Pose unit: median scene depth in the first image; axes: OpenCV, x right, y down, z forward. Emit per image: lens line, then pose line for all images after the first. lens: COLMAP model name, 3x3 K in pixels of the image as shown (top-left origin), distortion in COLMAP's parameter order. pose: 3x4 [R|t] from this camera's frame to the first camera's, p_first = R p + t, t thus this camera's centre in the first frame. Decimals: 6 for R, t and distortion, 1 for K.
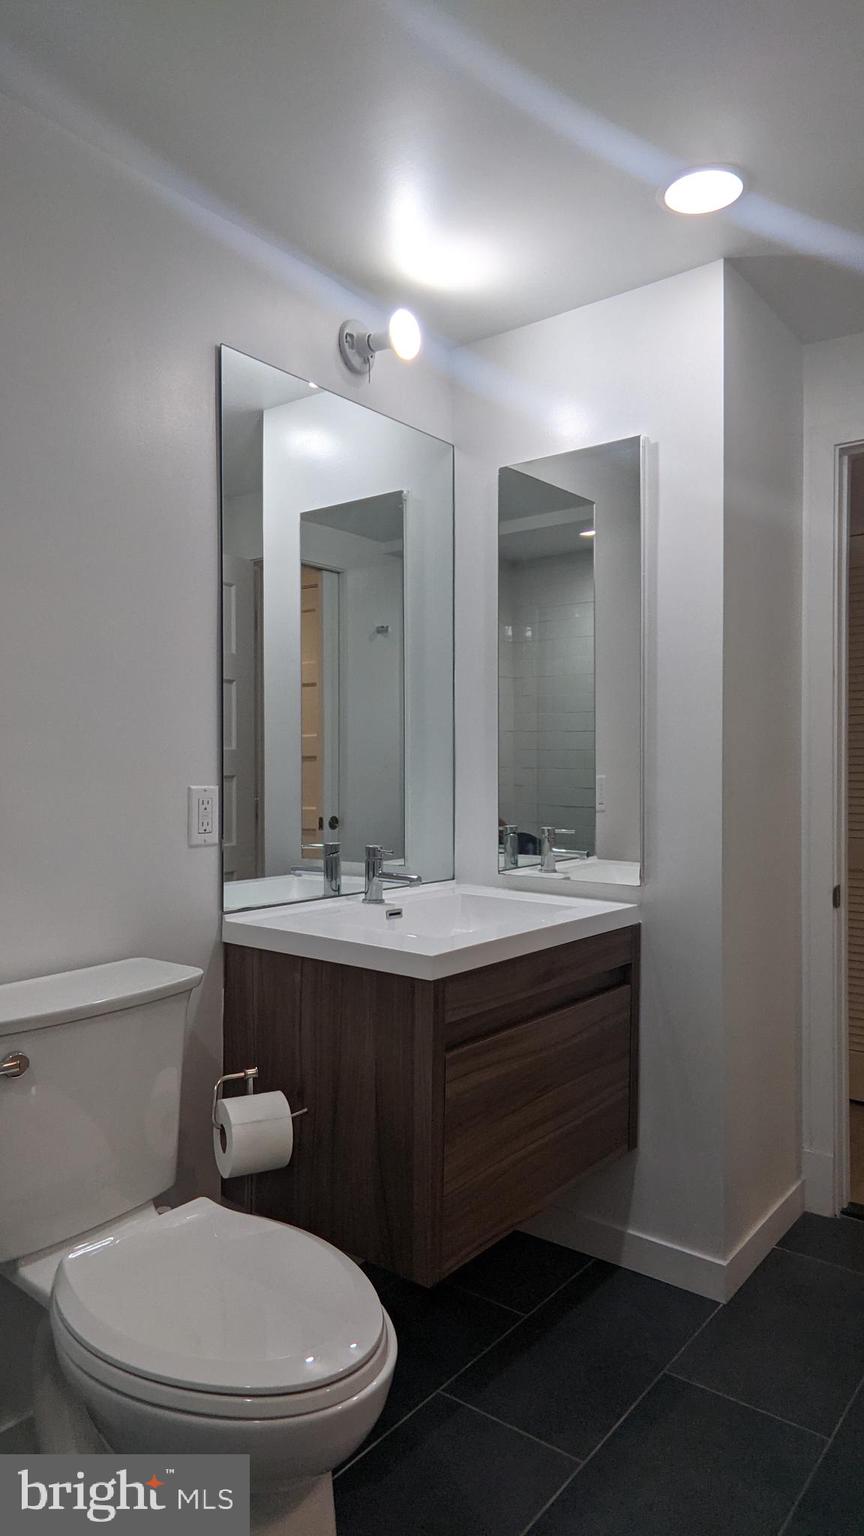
lens RADIAL K [[966.9, 0, 434.3], [0, 966.9, 770.7], [0, 0, 1]] dist [-0.003198, 0.000373]
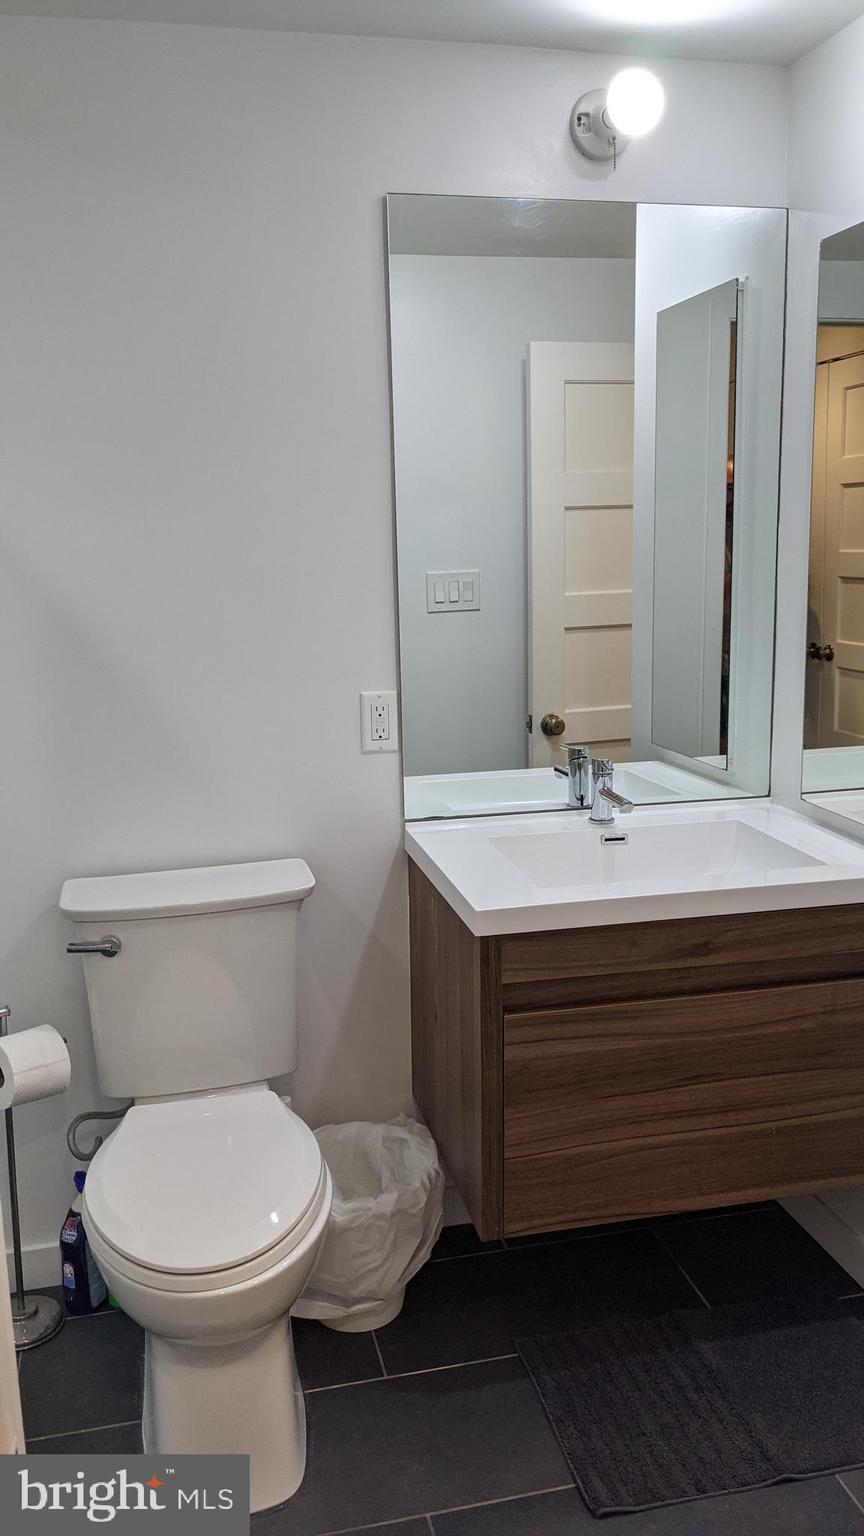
lens RADIAL K [[1229.1, 0, 430.1], [0, 1229.1, 765.1], [0, 0, 1]] dist [0.008263, -0.002056]
pose [[0.766752, 0.101589, -0.633854, 0.594006], [0.020873, 0.982931, 0.182786, -0.136829], [0.641604, -0.153382, 0.751544, 0.099877]]
